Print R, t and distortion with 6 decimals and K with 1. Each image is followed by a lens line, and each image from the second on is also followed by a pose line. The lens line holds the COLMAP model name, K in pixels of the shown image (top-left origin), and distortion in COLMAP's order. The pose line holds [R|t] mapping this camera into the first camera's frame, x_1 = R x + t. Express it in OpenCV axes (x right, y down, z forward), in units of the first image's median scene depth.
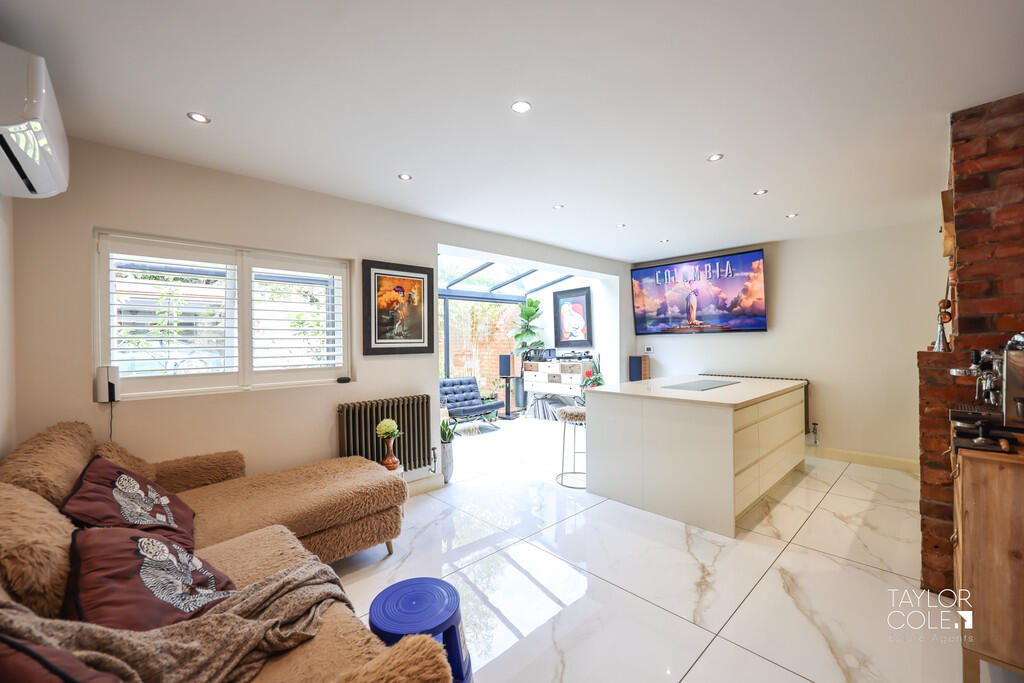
lens RADIAL K [[413.1, 0, 511.6], [0, 413.1, 340.3], [0, 0, 1]] dist [0.002181, -0.000942]
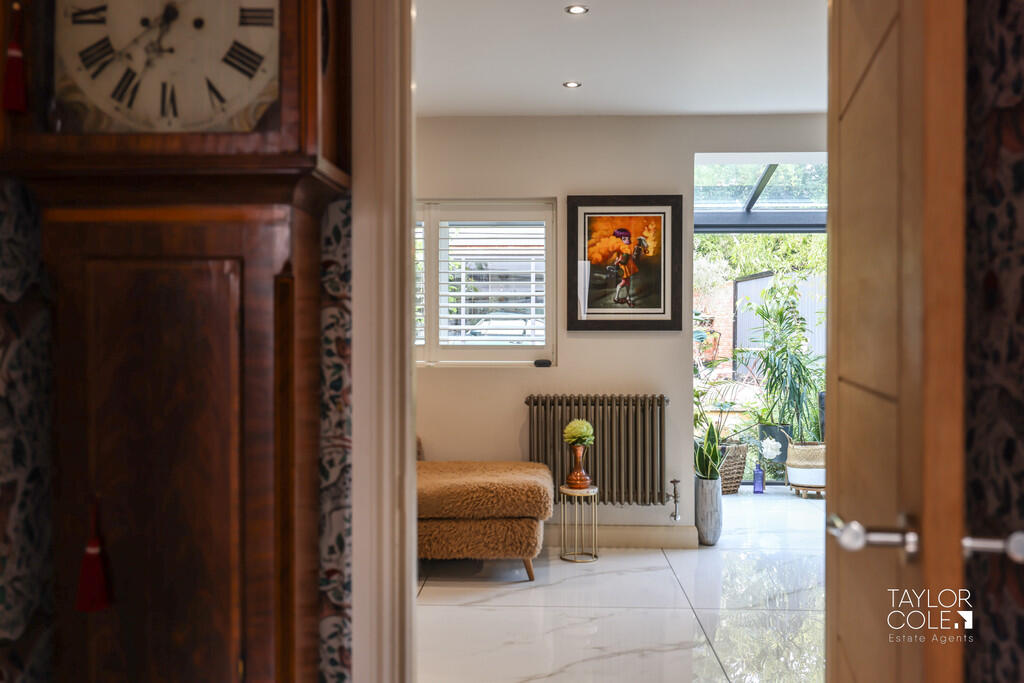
lens RADIAL K [[964.6, 0, 513.2], [0, 964.6, 338.9], [0, 0, 1]] dist [0.007328, 0.000000]
pose [[0.697184, 0.016301, -0.716707, 0.743194], [-0.008468, 0.999859, 0.014504, 0.026795], [0.716842, -0.004043, 0.697224, -0.220316]]
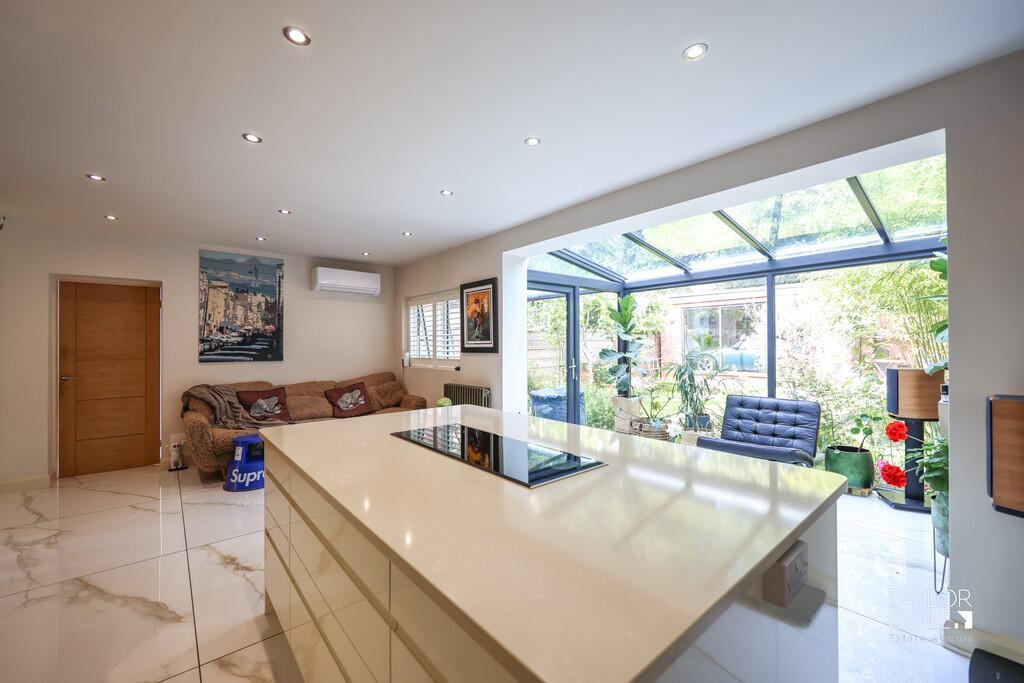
lens RADIAL K [[413.1, 0, 508.8], [0, 413.1, 346.5], [0, 0, 1]] dist [0.002181, -0.000942]
pose [[-0.063834, 0.014279, -0.997858, 1.006264], [0.007775, 0.999874, 0.013810, -0.002625], [0.997930, -0.006877, -0.063937, 1.205166]]
